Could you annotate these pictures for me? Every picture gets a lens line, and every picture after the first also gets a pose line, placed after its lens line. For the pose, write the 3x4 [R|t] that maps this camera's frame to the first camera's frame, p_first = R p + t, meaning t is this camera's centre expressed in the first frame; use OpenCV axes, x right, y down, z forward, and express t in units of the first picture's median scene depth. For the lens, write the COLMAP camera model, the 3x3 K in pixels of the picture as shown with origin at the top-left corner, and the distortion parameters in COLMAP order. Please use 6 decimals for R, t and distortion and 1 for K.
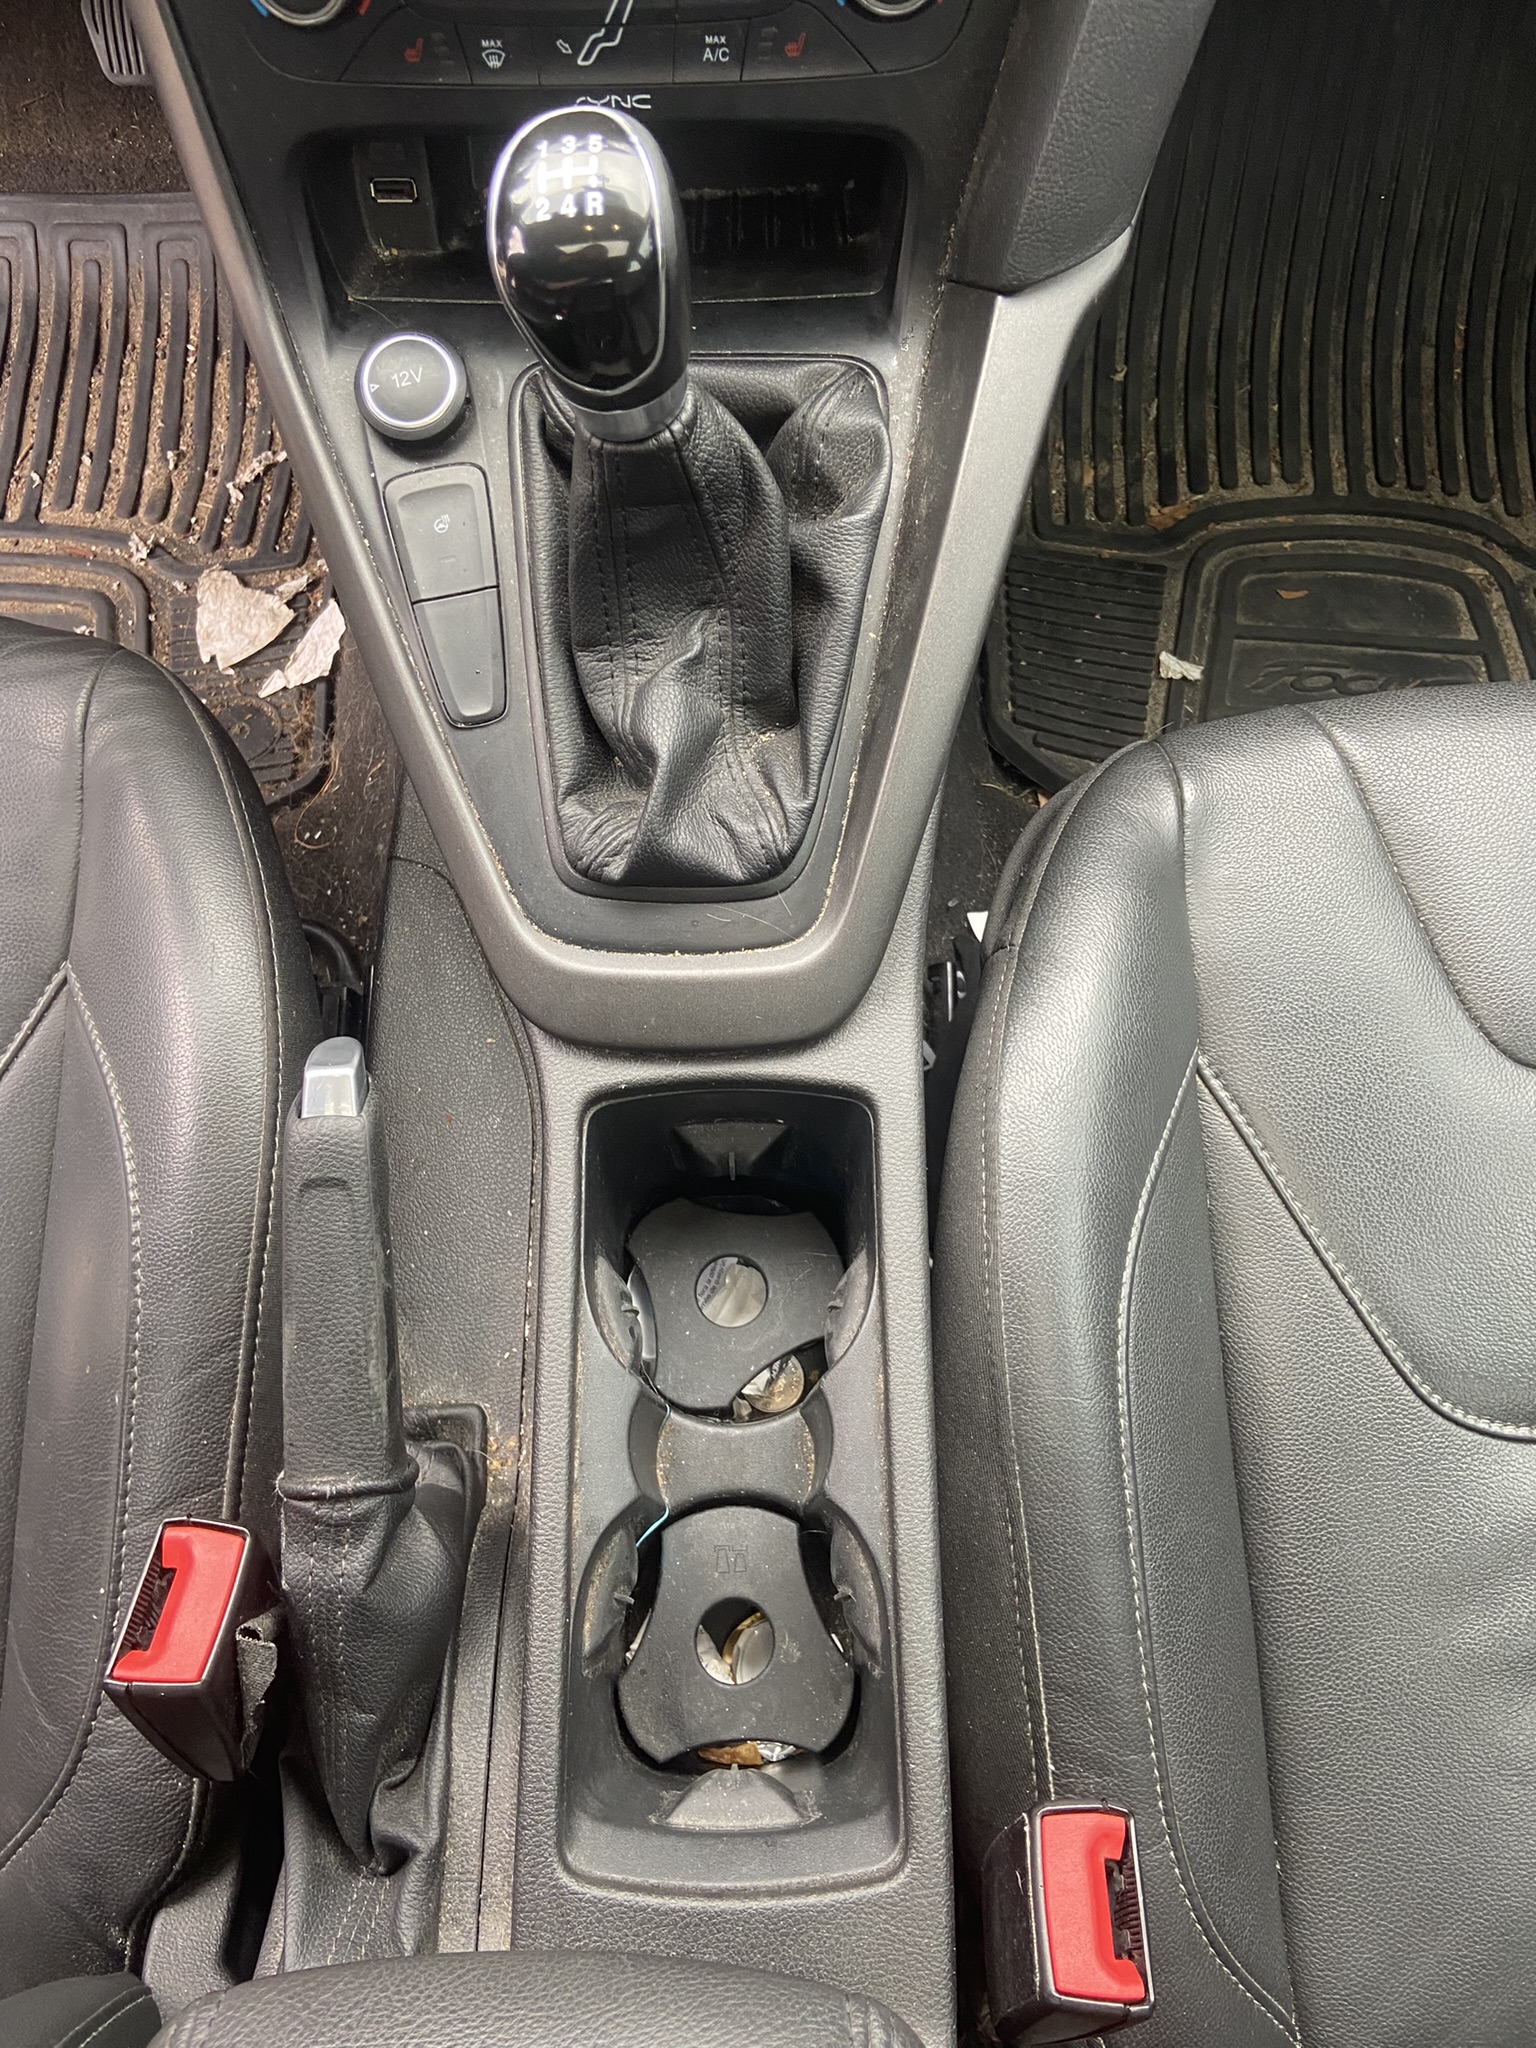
lens RADIAL K [[1567.5, 0, 756.1], [0, 1567.5, 1018.6], [0, 0, 1]] dist [0.128606, -0.186339]
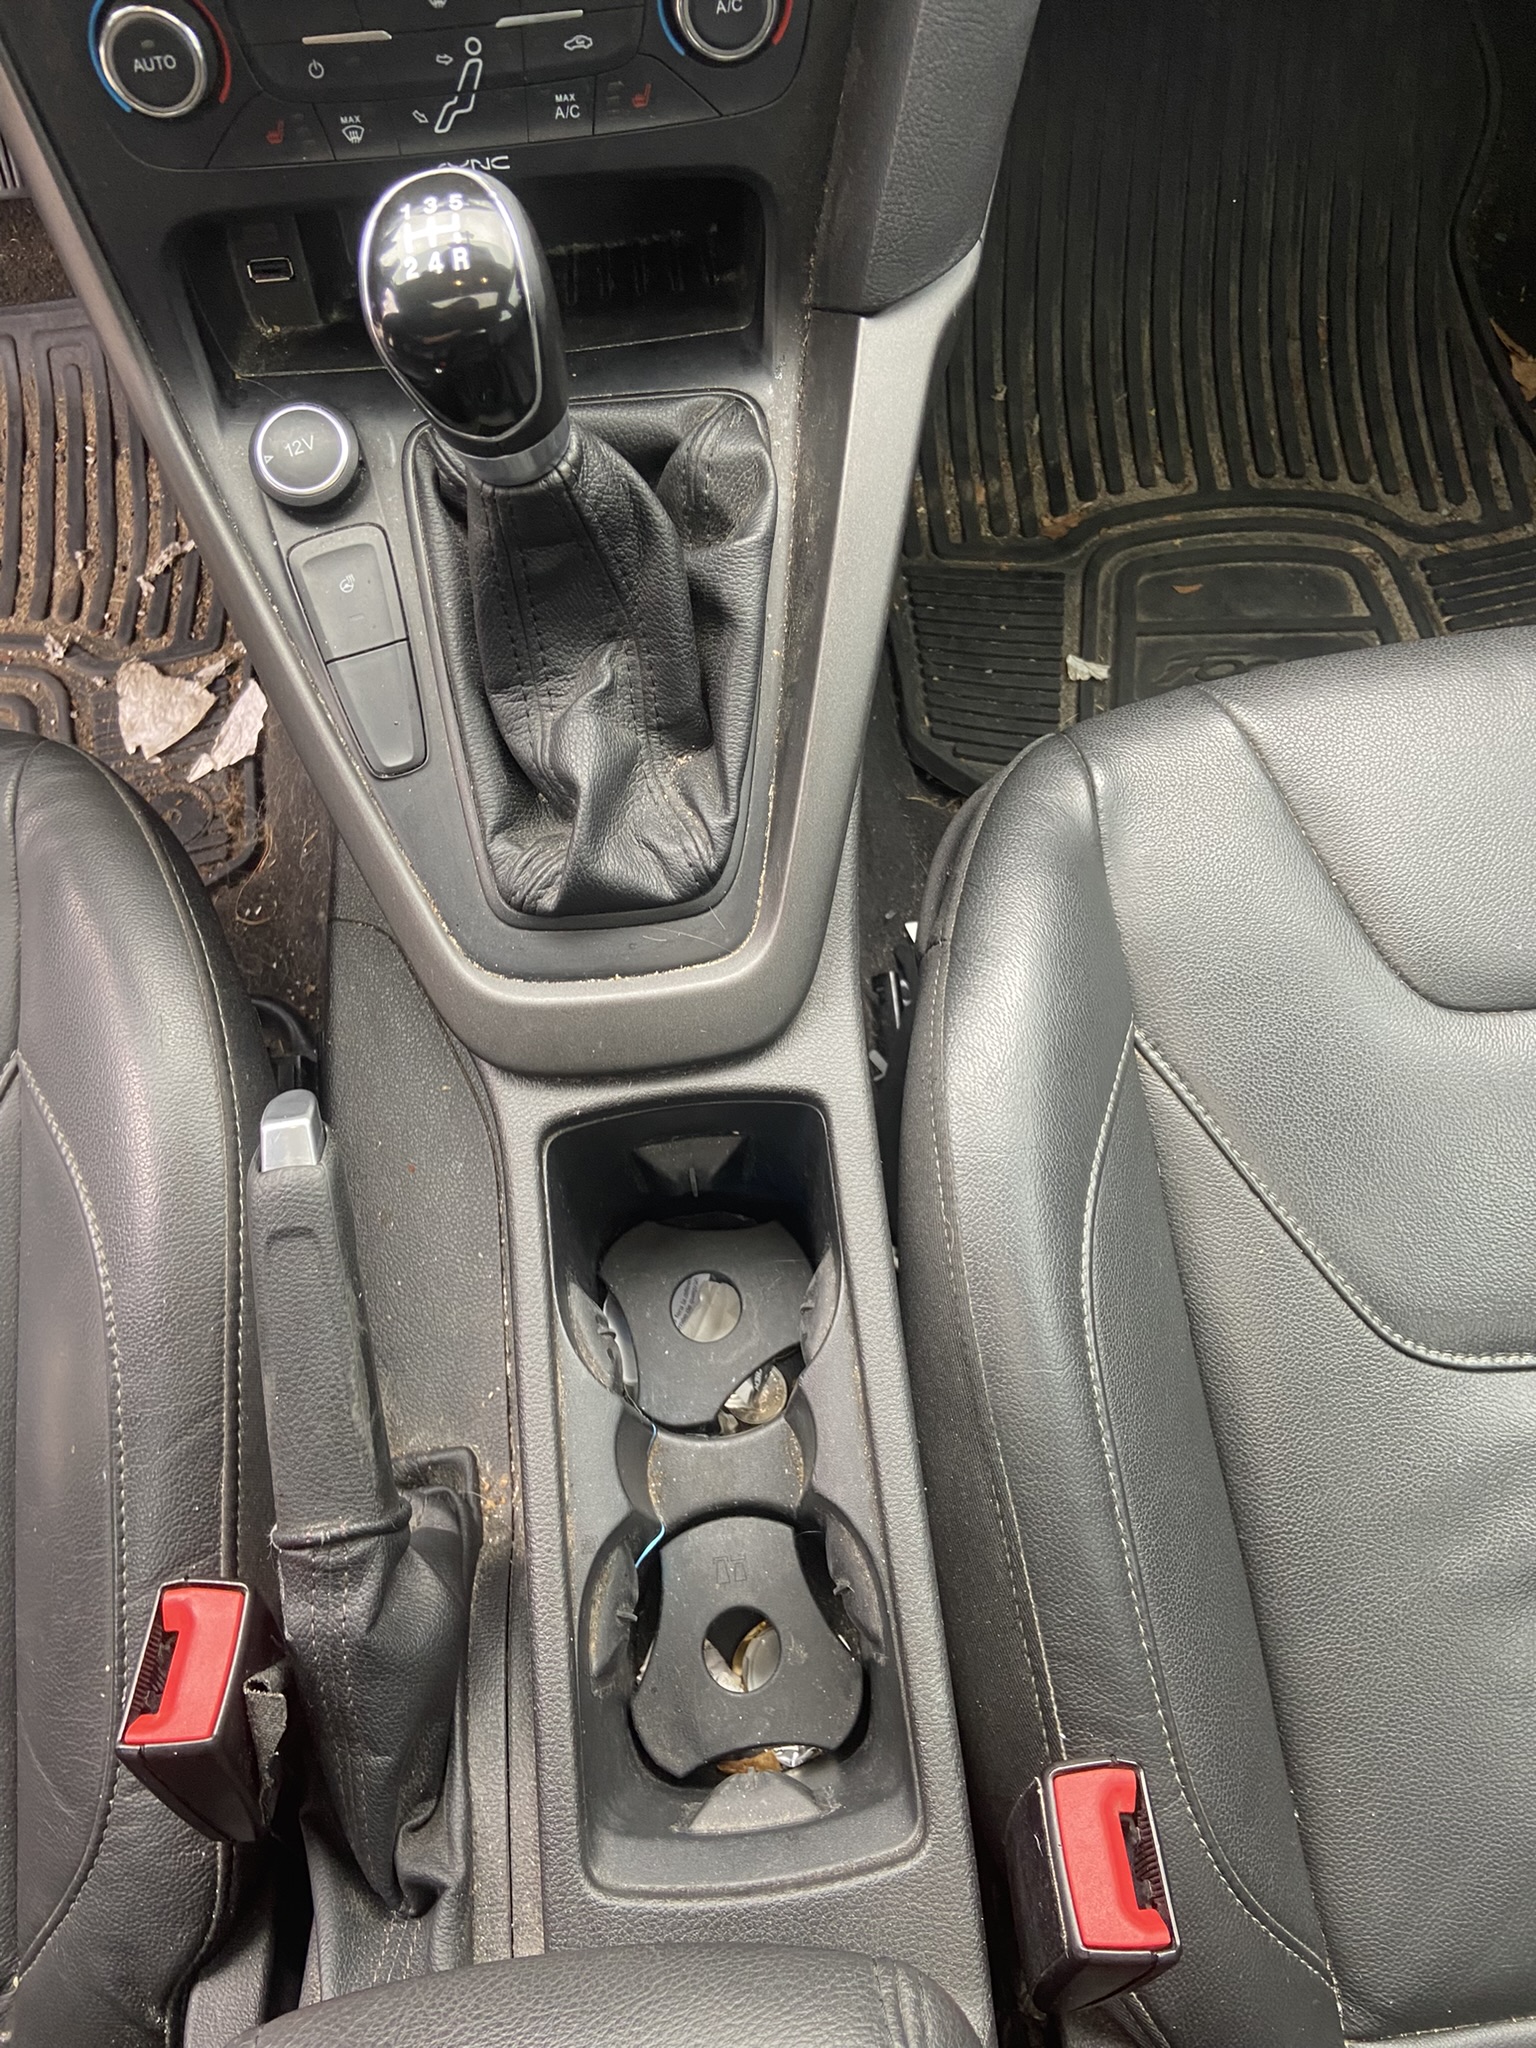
lens RADIAL K [[1566.9, 0, 759.6], [0, 1566.9, 1023.7], [0, 0, 1]] dist [0.126244, -0.181991]
pose [[0.994642, -0.099972, 0.026341, 0.011573], [0.100670, 0.994563, -0.026648, 0.025104], [-0.023534, 0.029157, 0.999298, -0.022700]]
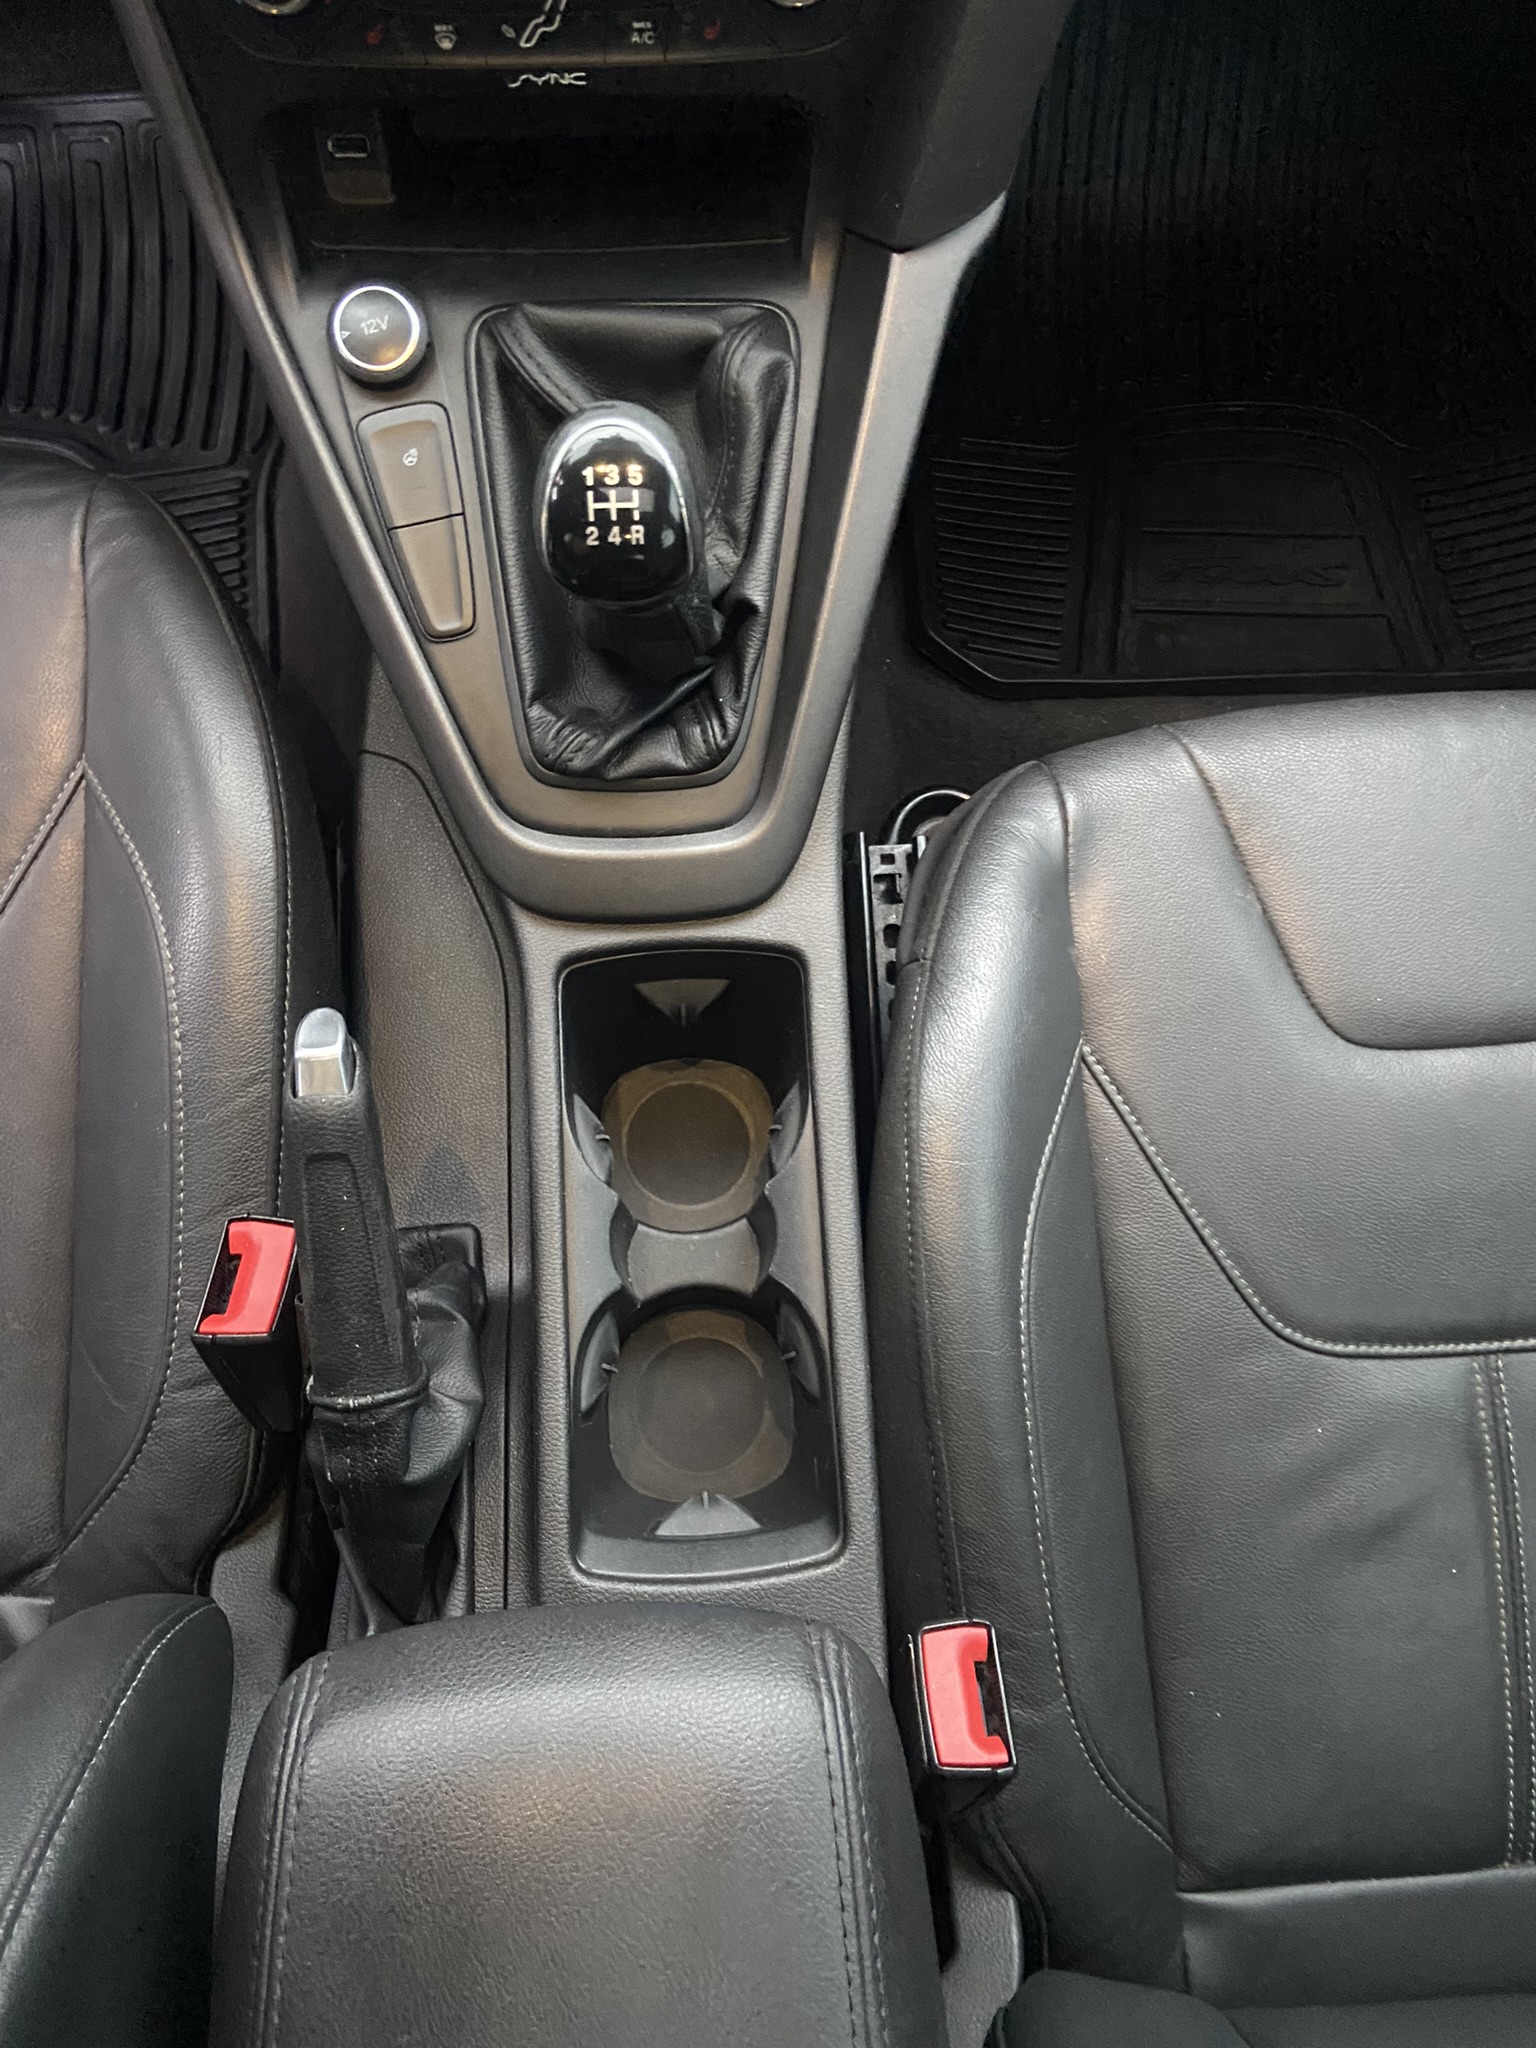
lens RADIAL K [[1578.0, 0, 753.8], [0, 1578.0, 1031.0], [0, 0, 1]] dist [0.118691, -0.167137]
pose [[0.997911, -0.033902, 0.054998, -0.030281], [0.028438, 0.994853, 0.097253, -0.008801], [-0.058012, -0.095486, 0.993739, -0.189748]]
